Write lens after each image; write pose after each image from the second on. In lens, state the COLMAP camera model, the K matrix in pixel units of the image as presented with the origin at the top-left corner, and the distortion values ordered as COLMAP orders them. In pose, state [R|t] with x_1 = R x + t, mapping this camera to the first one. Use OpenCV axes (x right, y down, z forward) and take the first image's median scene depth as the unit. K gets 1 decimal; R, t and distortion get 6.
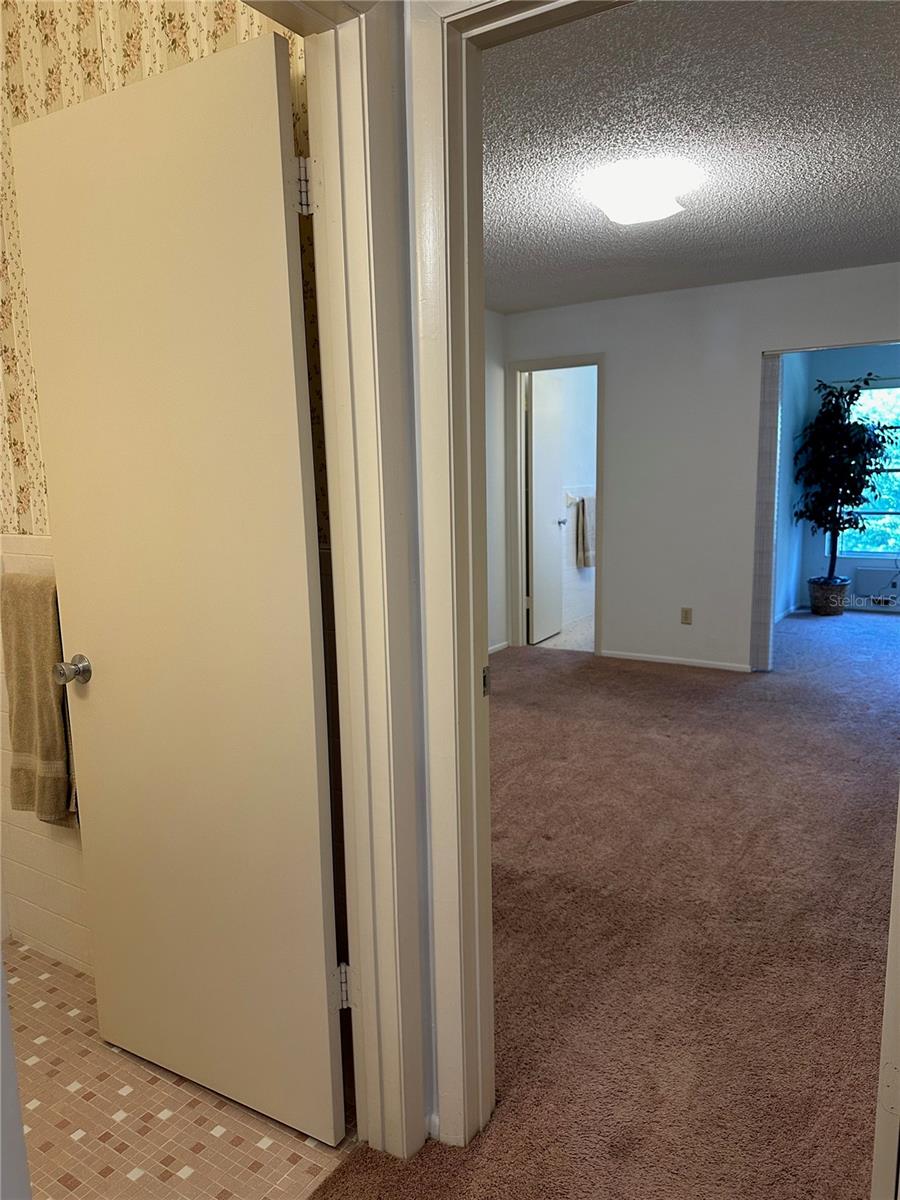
lens RADIAL K [[841.4, 0, 450.0], [0, 841.4, 600.0], [0, 0, 1]] dist [0.149911, -0.305439]
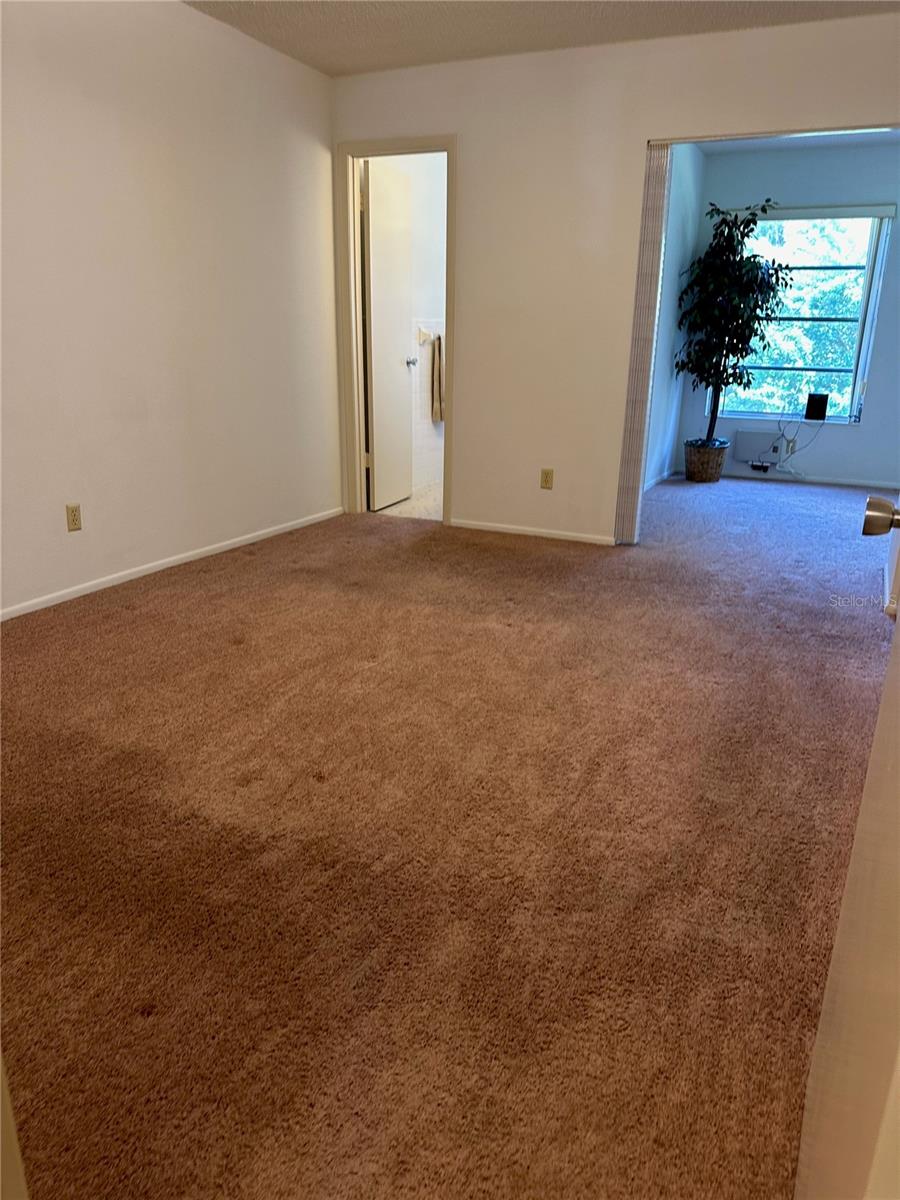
lens RADIAL K [[841.4, 0, 450.0], [0, 841.4, 600.0], [0, 0, 1]] dist [0.149911, -0.305439]
pose [[0.991079, -0.001328, 0.133269, 0.086408], [-0.019268, 0.988017, 0.153136, 0.013413], [-0.131876, -0.154337, 0.979178, 0.207006]]
